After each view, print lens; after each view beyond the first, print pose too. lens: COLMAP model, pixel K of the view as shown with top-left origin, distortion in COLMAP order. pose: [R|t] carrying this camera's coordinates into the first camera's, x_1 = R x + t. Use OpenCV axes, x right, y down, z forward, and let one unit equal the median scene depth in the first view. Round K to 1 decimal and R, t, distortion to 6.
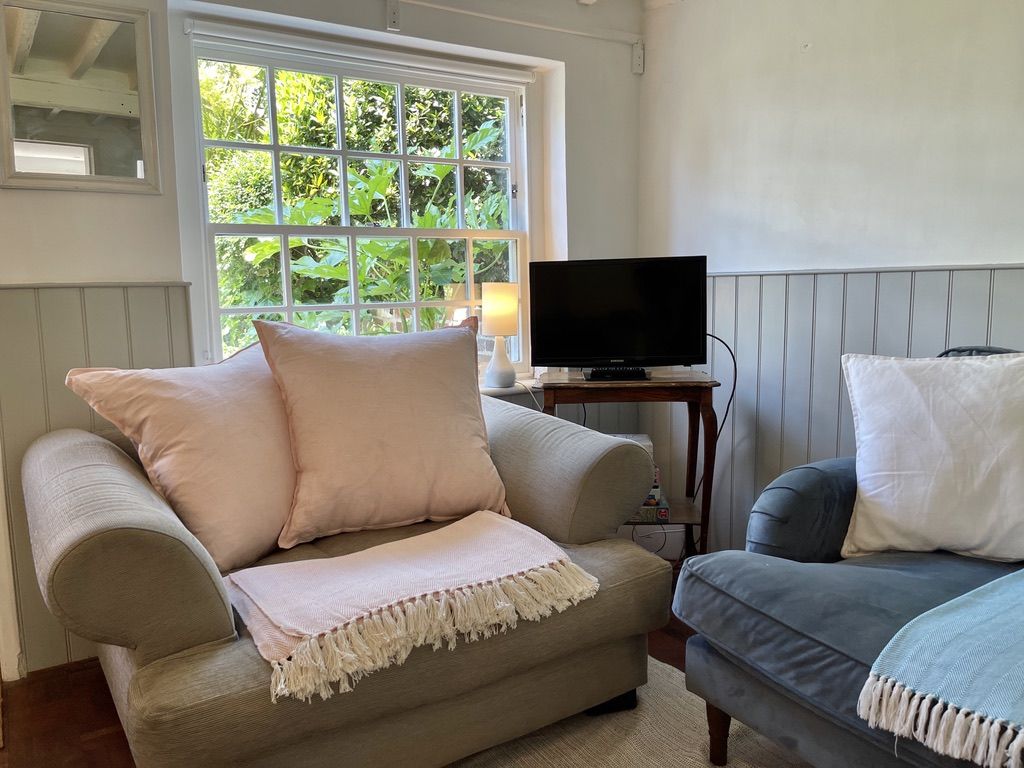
lens RADIAL K [[776.1, 0, 508.4], [0, 776.1, 371.2], [0, 0, 1]] dist [0.065127, -0.093508]
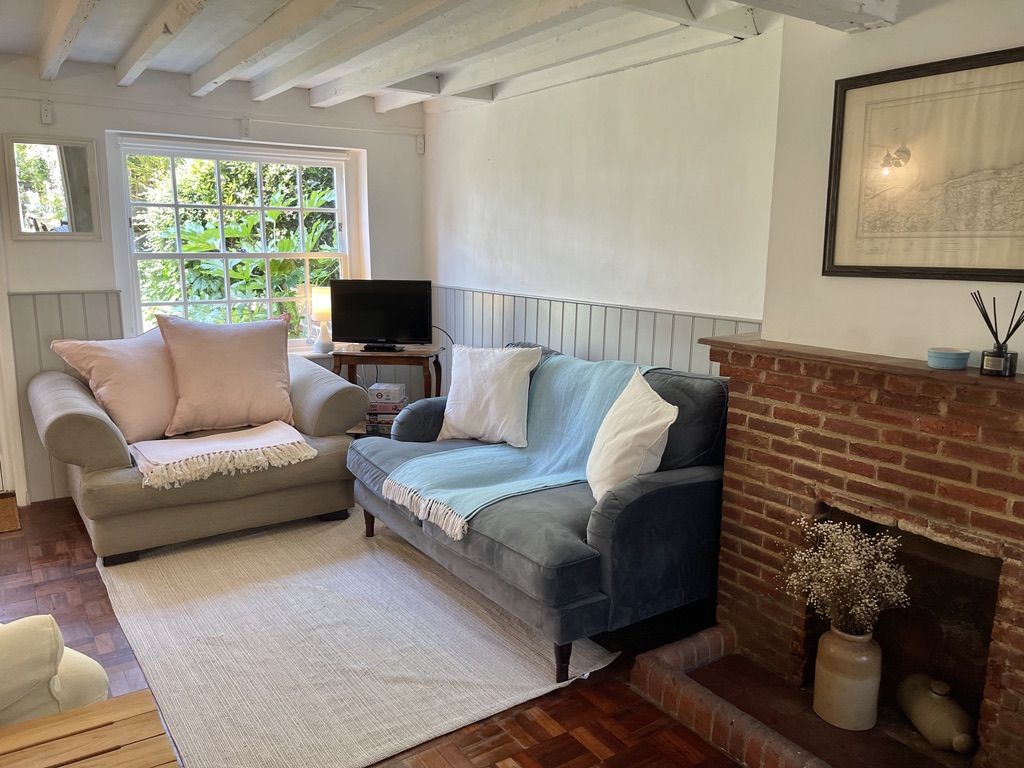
lens RADIAL K [[770.3, 0, 512.0], [0, 770.3, 384.0], [0, 0, 1]] dist [0.070208, -0.092272]
pose [[0.999359, 0.026017, 0.024604, 0.519380], [-0.027774, 0.996874, 0.073966, -0.067624], [-0.022602, -0.074602, 0.996957, -0.936888]]
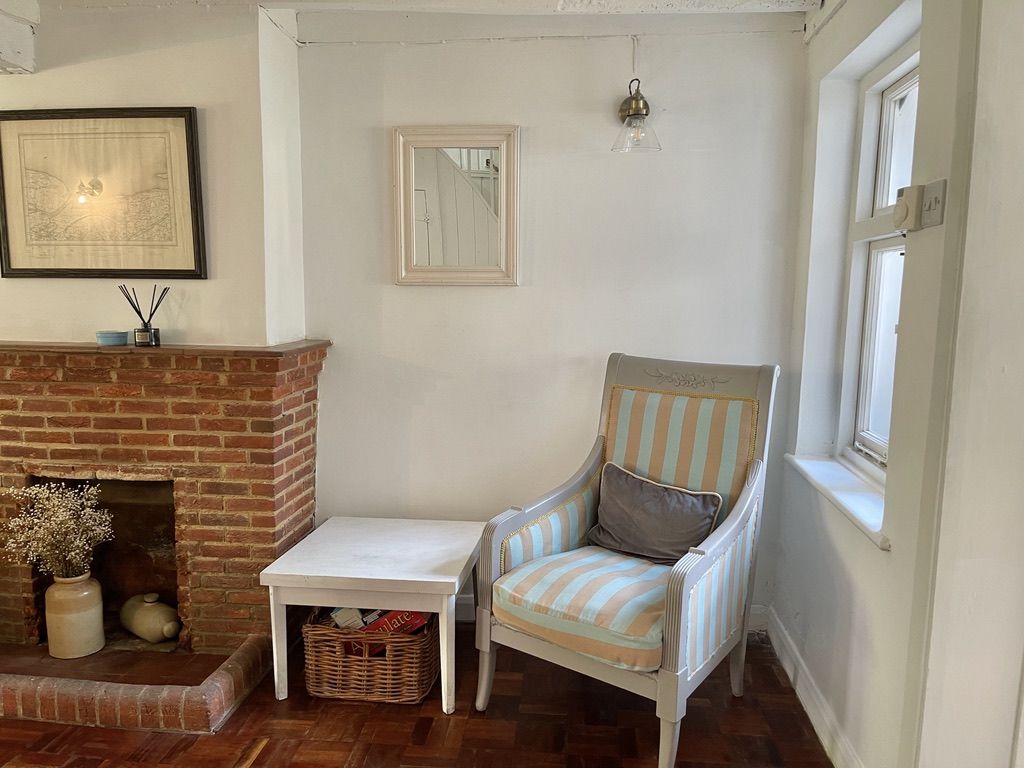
lens RADIAL K [[778.7, 0, 531.8], [0, 778.7, 392.9], [0, 0, 1]] dist [0.084634, -0.120554]
pose [[0.599118, -0.076215, 0.797025, 0.463209], [0.058327, 0.996969, 0.051491, 0.022373], [-0.798534, 0.015639, 0.601747, -1.299996]]
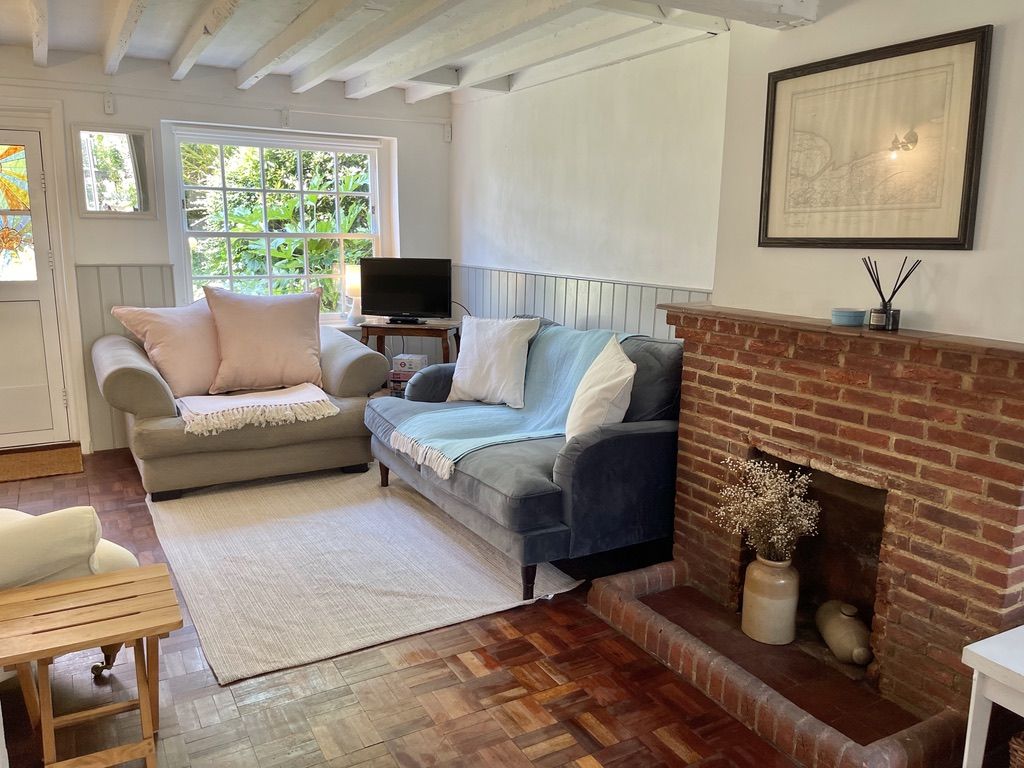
lens RADIAL K [[774.2, 0, 520.6], [0, 774.2, 390.6], [0, 0, 1]] dist [0.062040, -0.076024]
pose [[0.997968, 0.046756, -0.043295, 0.673535], [-0.042563, 0.994740, 0.093176, -0.020400], [0.047424, -0.091144, 0.994708, -1.127284]]
